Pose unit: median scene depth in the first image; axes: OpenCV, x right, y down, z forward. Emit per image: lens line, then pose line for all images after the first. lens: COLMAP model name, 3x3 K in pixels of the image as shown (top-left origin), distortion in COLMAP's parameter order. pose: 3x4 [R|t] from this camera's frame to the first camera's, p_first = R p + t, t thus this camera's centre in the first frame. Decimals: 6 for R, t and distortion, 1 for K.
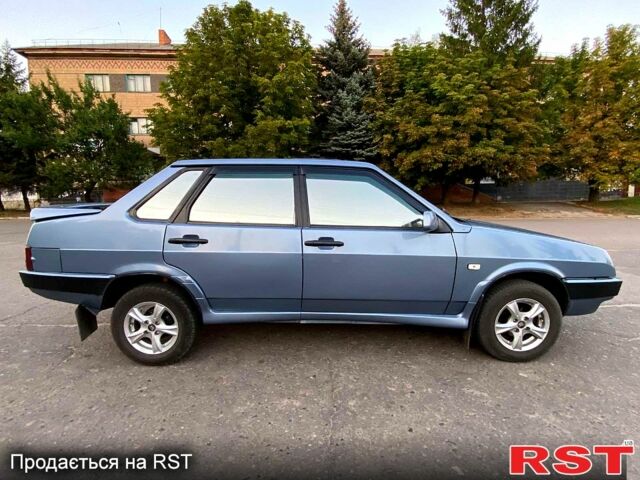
lens RADIAL K [[310.9, 0, 320.0], [0, 310.9, 240.0], [0, 0, 1]] dist [-0.000666, -0.013043]
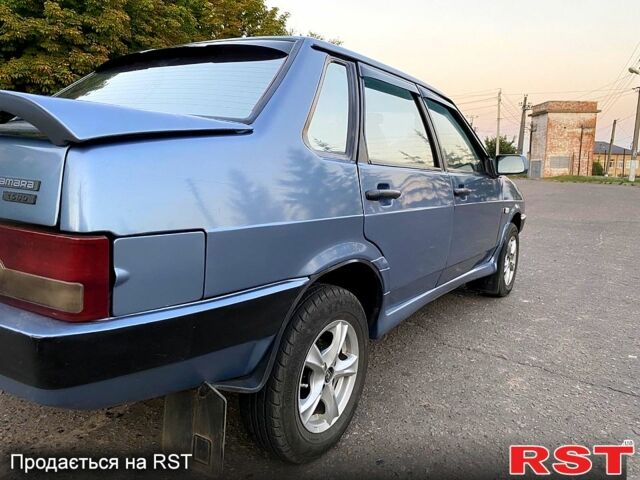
lens RADIAL K [[482.6, 0, 320.0], [0, 482.6, 240.0], [0, 0, 1]] dist [-0.006685, 0.002183]
pose [[0.553000, -0.104321, 0.826625, -0.149564], [0.064425, 0.994514, 0.082409, 0.000726], [-0.830687, 0.007683, 0.556687, 0.075822]]
